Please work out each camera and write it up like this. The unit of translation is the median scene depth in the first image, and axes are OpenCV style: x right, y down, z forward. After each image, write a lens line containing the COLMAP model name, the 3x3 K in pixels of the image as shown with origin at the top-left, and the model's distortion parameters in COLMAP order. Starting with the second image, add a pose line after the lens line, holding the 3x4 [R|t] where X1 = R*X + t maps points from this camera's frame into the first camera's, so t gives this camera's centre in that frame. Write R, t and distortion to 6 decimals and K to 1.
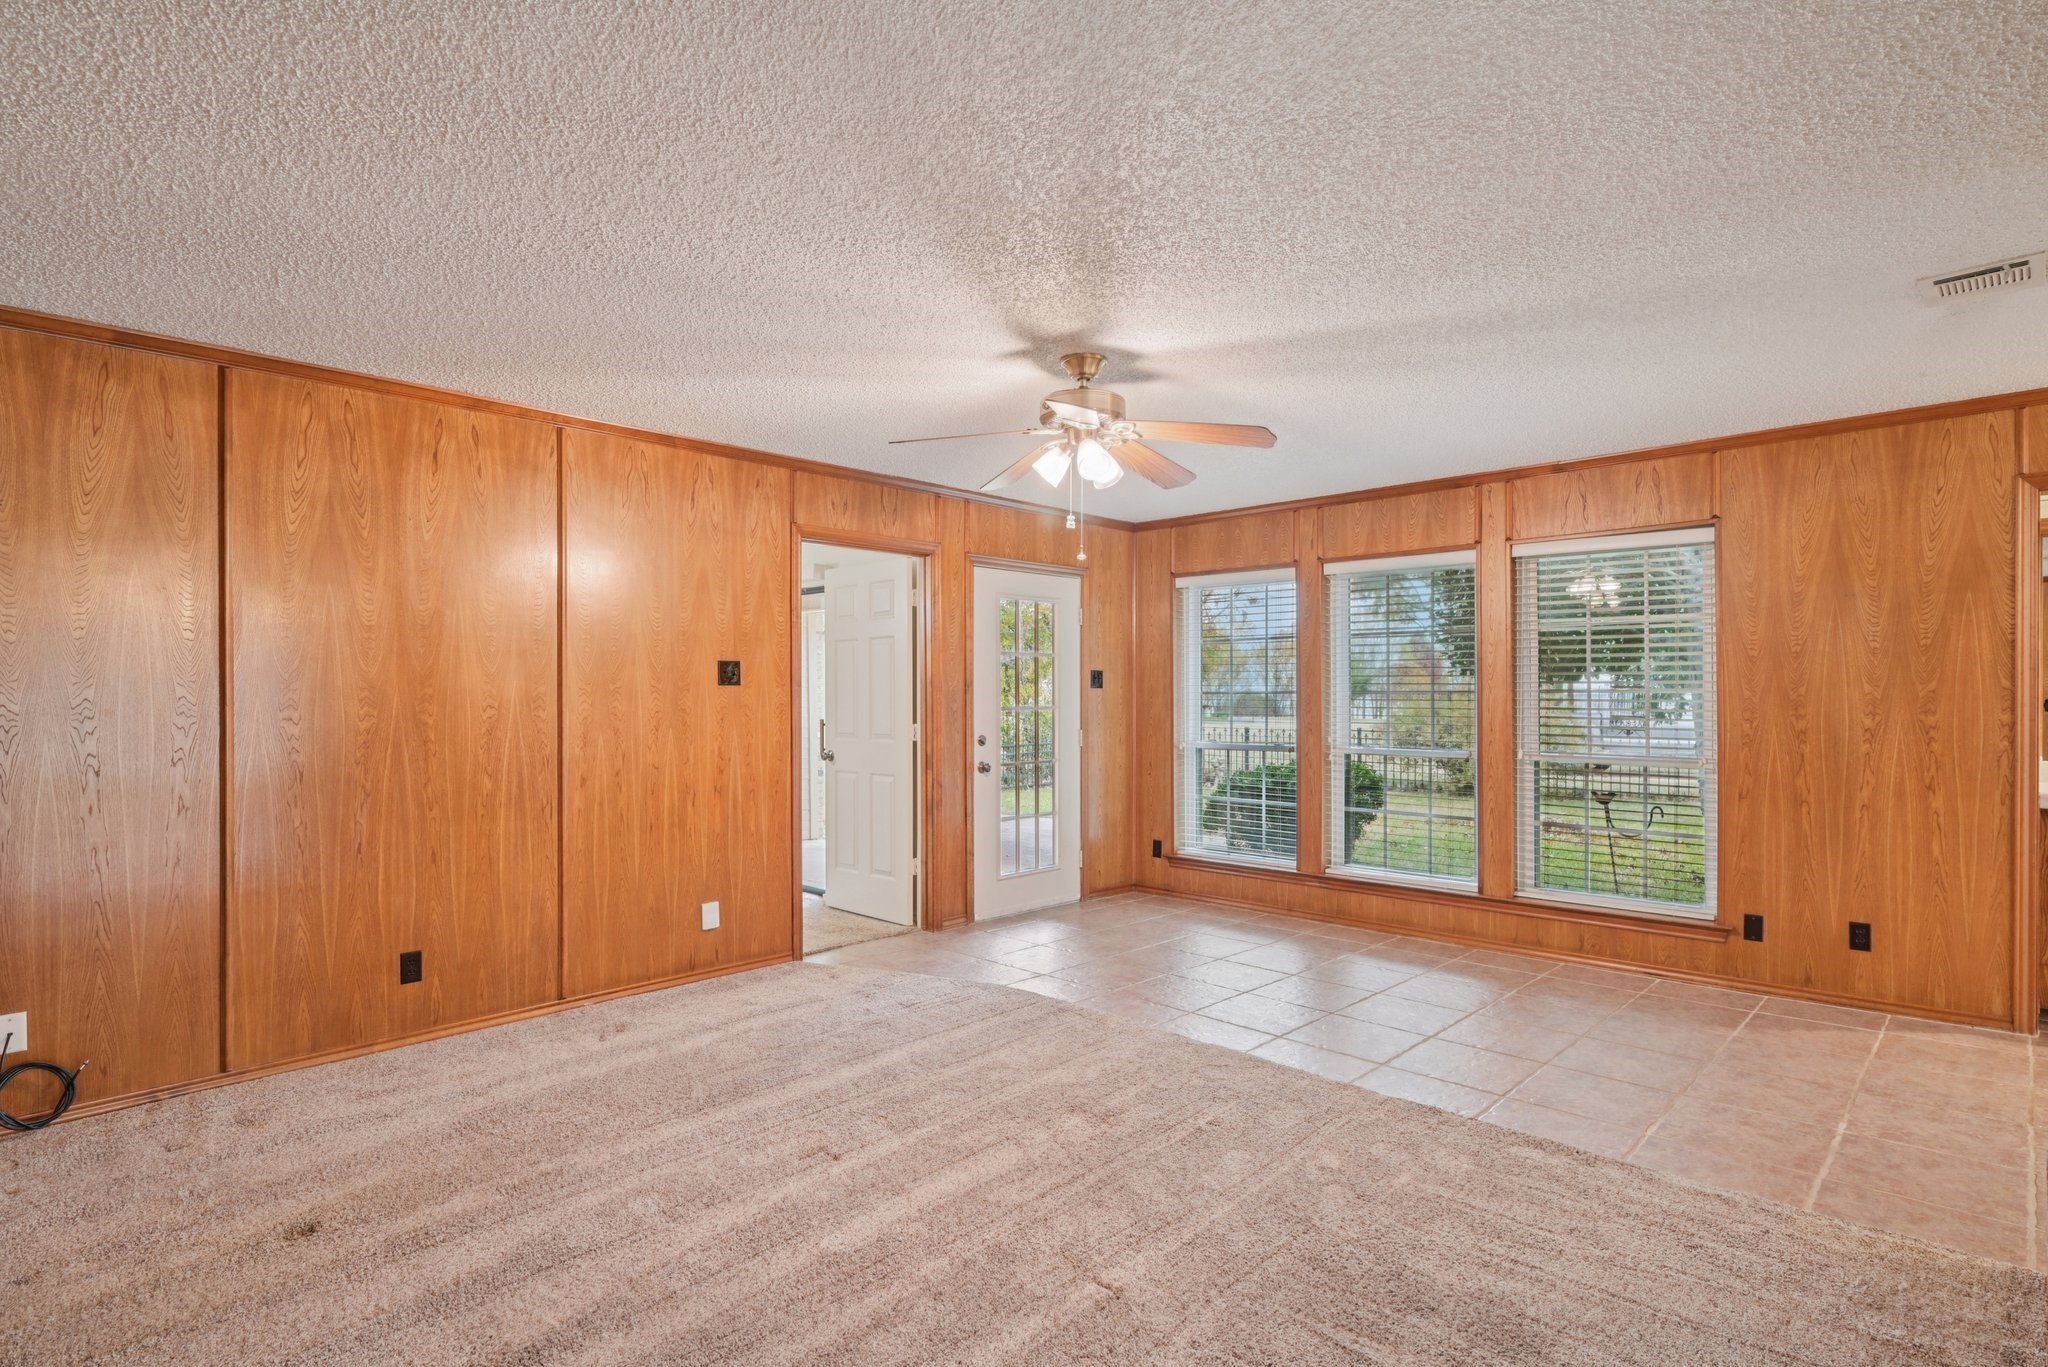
lens RADIAL K [[1044.0, 0, 1027.5], [0, 1044.0, 697.3], [0, 0, 1]] dist [0.000899, 0.000038]
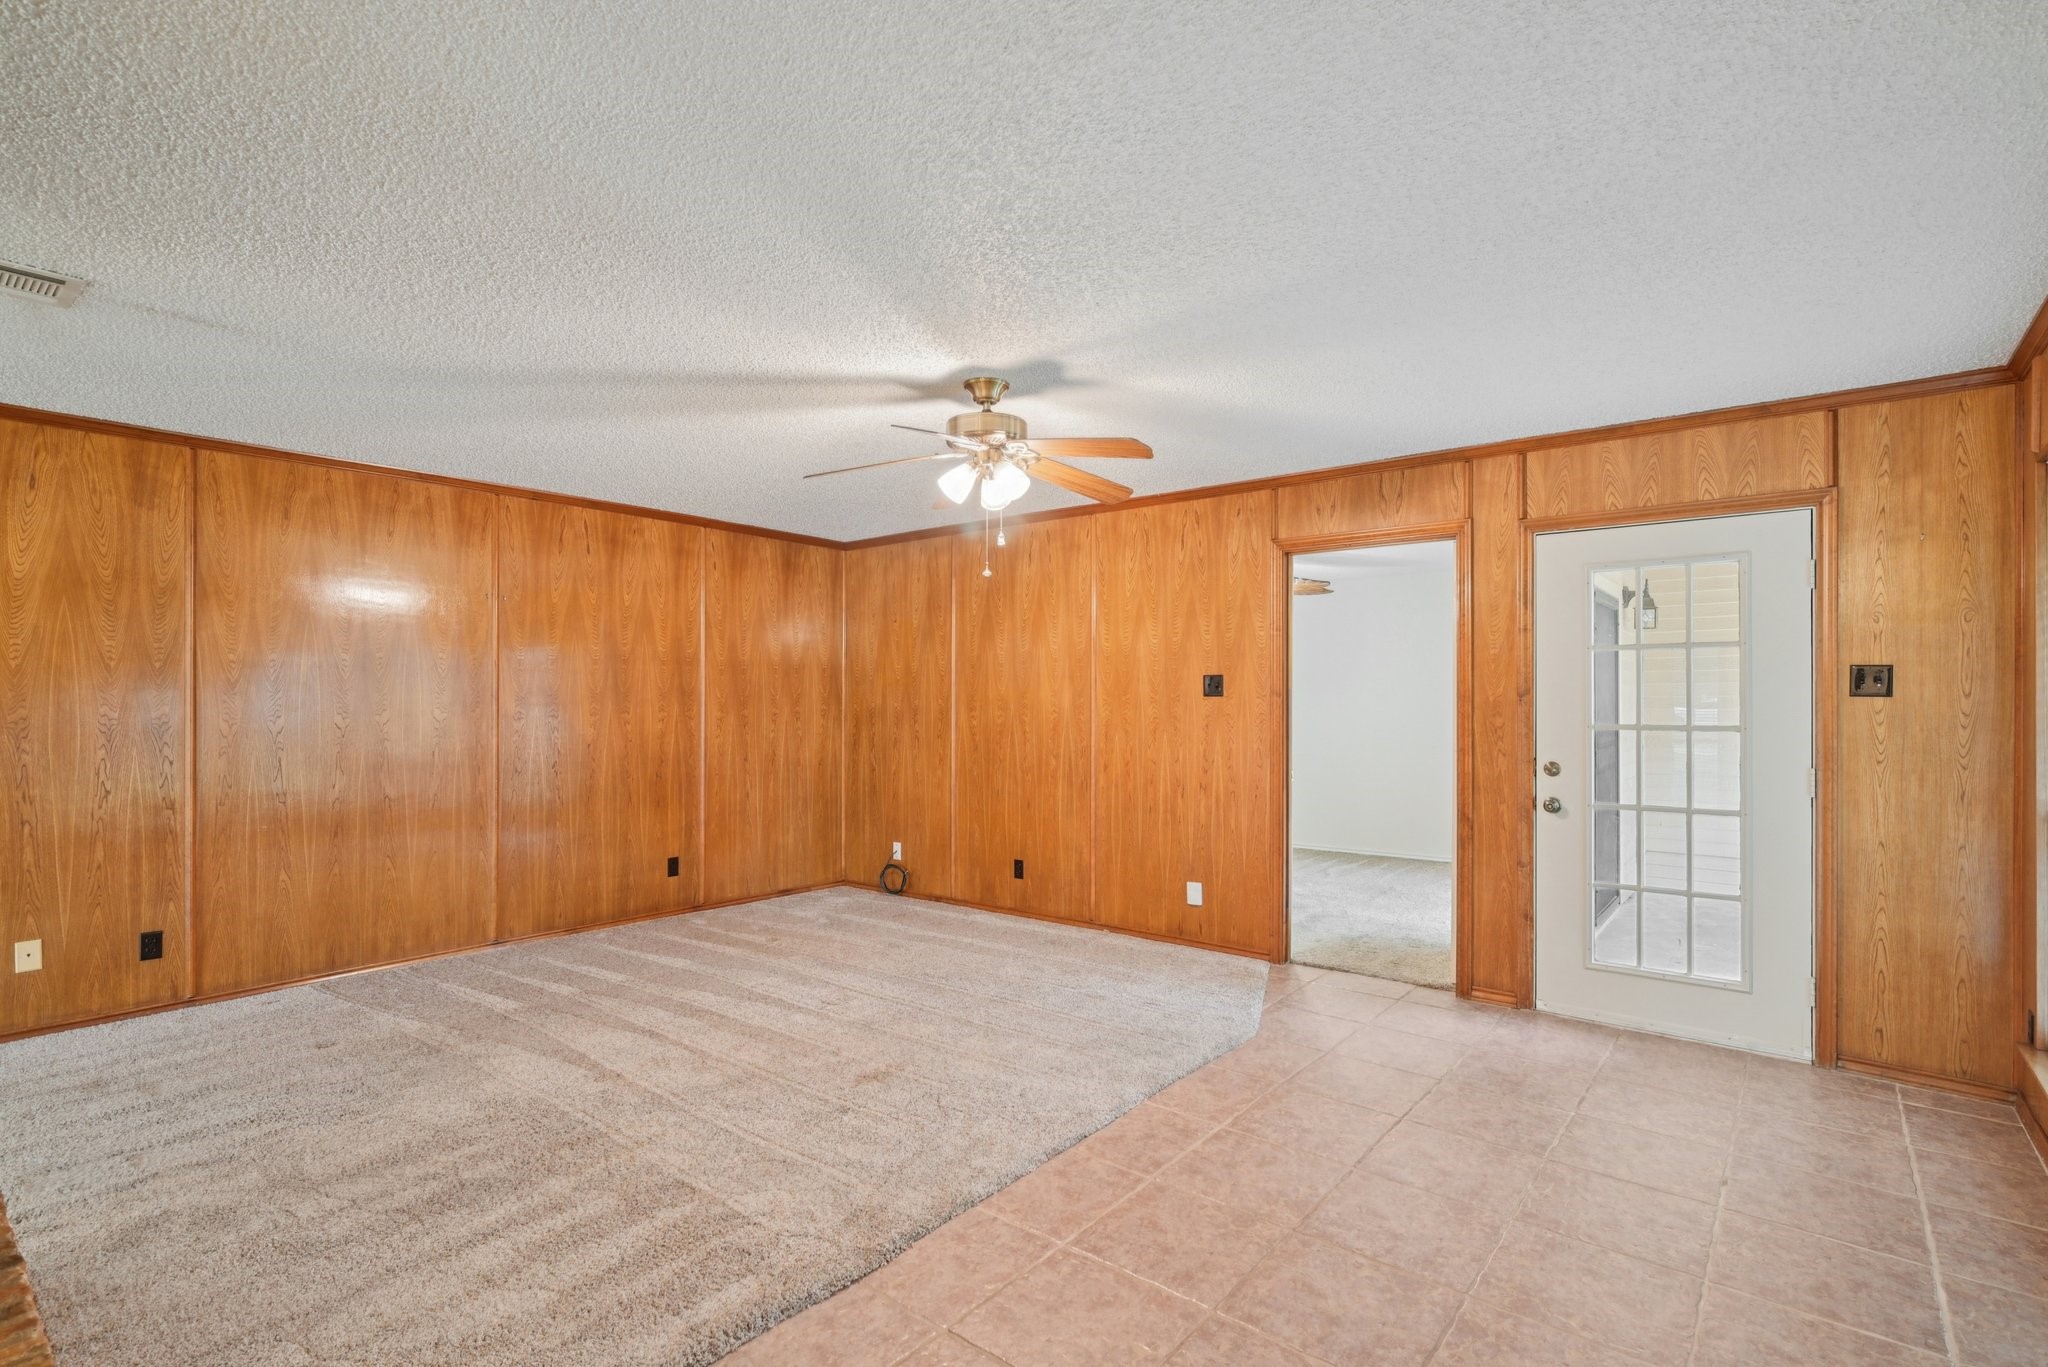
lens RADIAL K [[974.6, 0, 1027.8], [0, 974.6, 697.8], [0, 0, 1]] dist [0.000827, 0.000747]
pose [[0.082195, -0.003024, -0.996612, 0.754250], [-0.005812, 0.999977, -0.003513, -0.005109], [0.996599, 0.006081, 0.082176, 0.708401]]
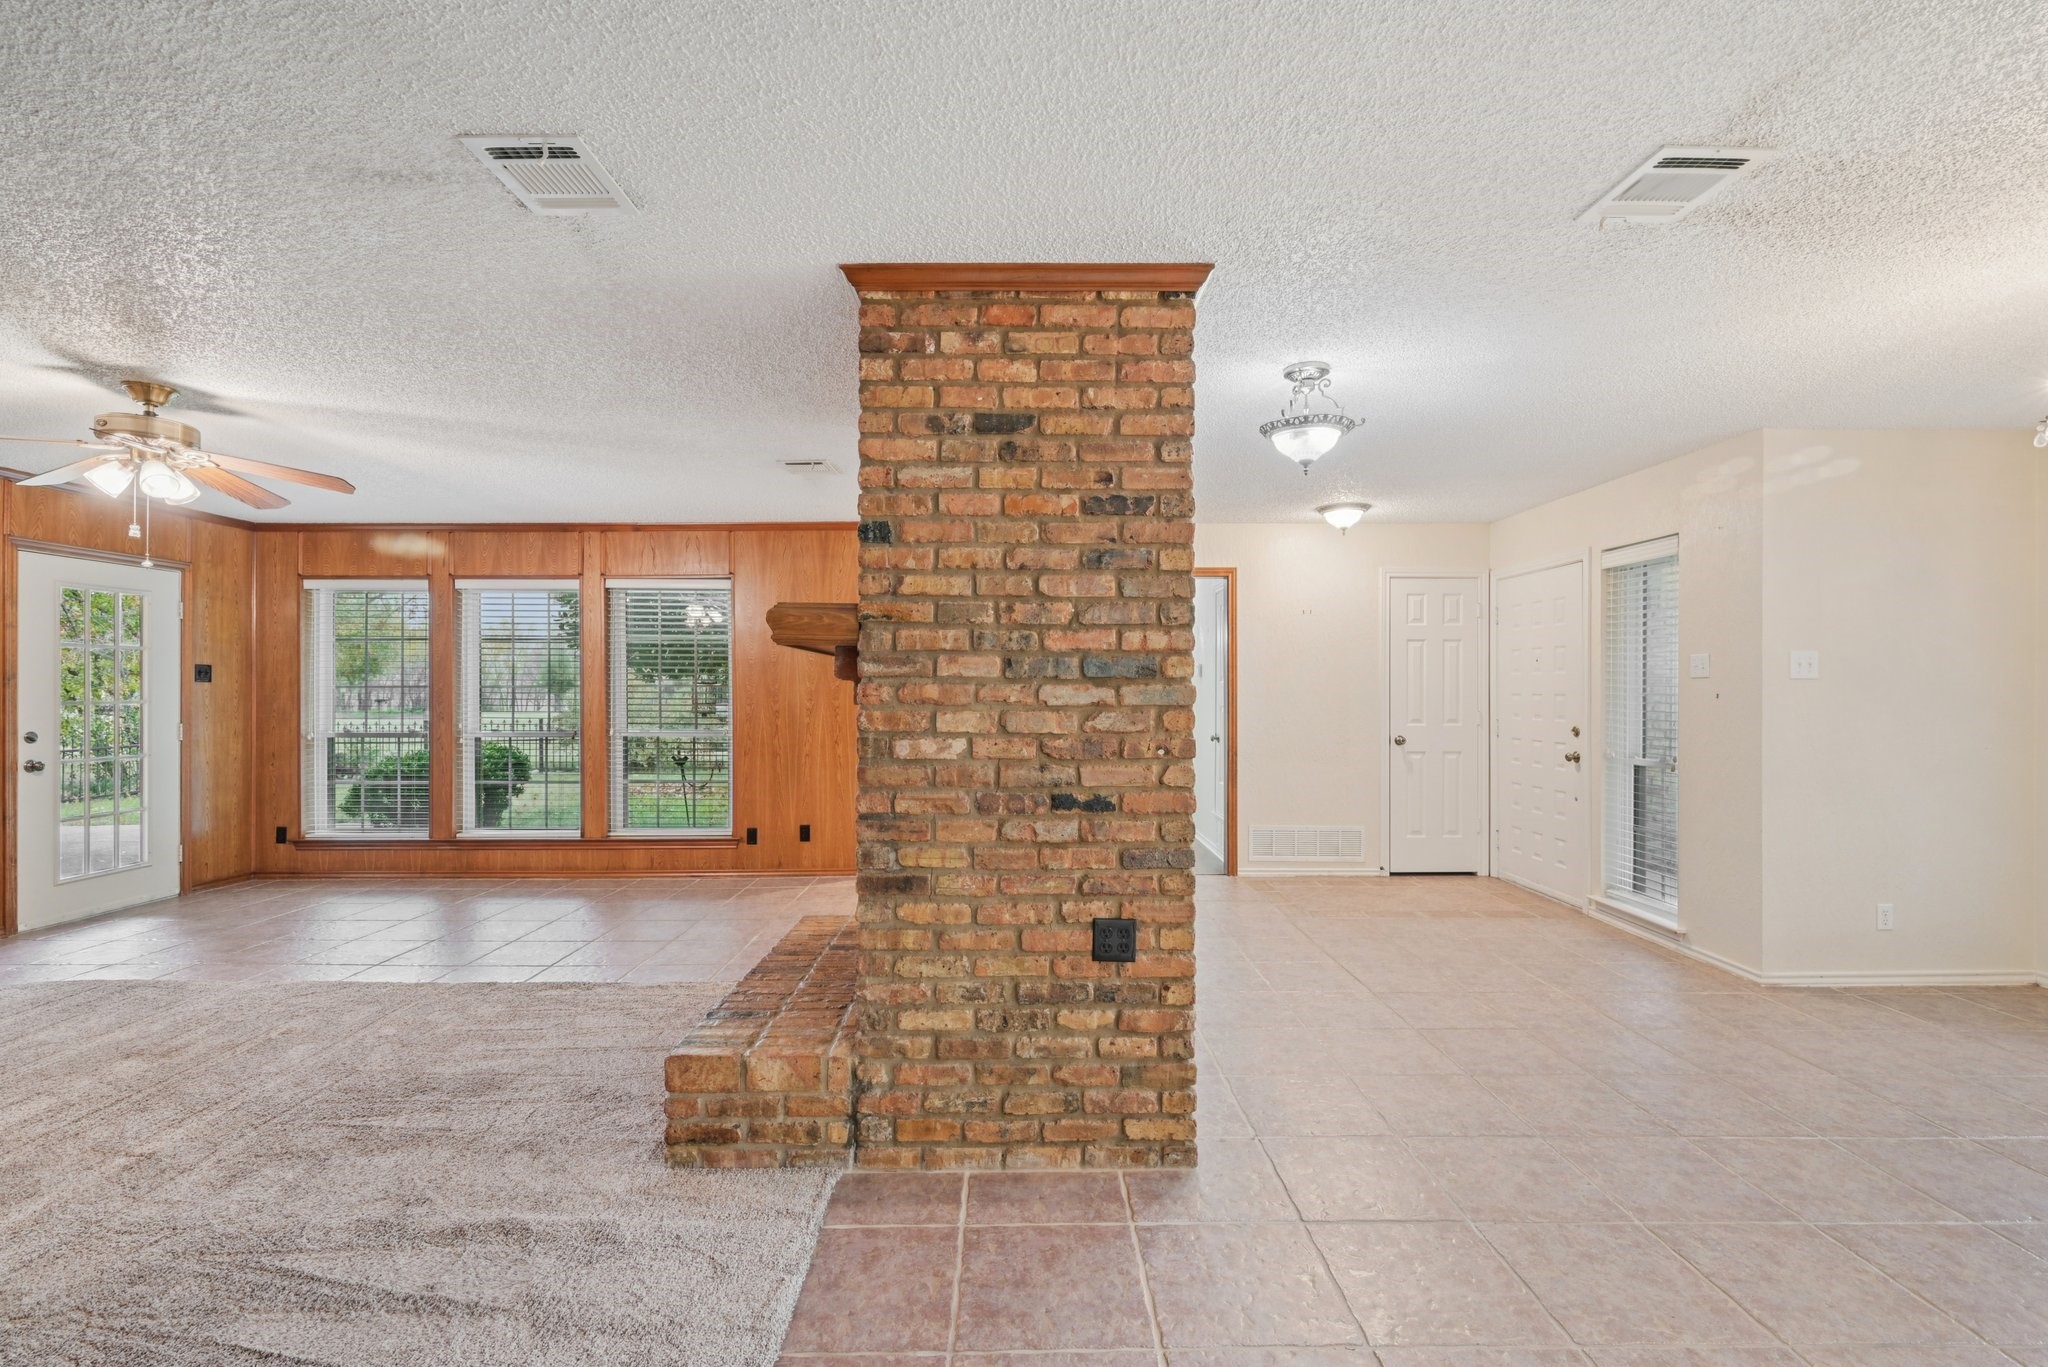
lens RADIAL K [[903.2, 0, 1026.3], [0, 903.2, 685.6], [0, 0, 1]] dist [-0.000796, 0.000841]
pose [[0.716271, 0.002316, 0.697818, 0.037711], [0.002192, 0.999982, -0.005569, 0.001555], [-0.697818, 0.005519, 0.716253, -0.250846]]
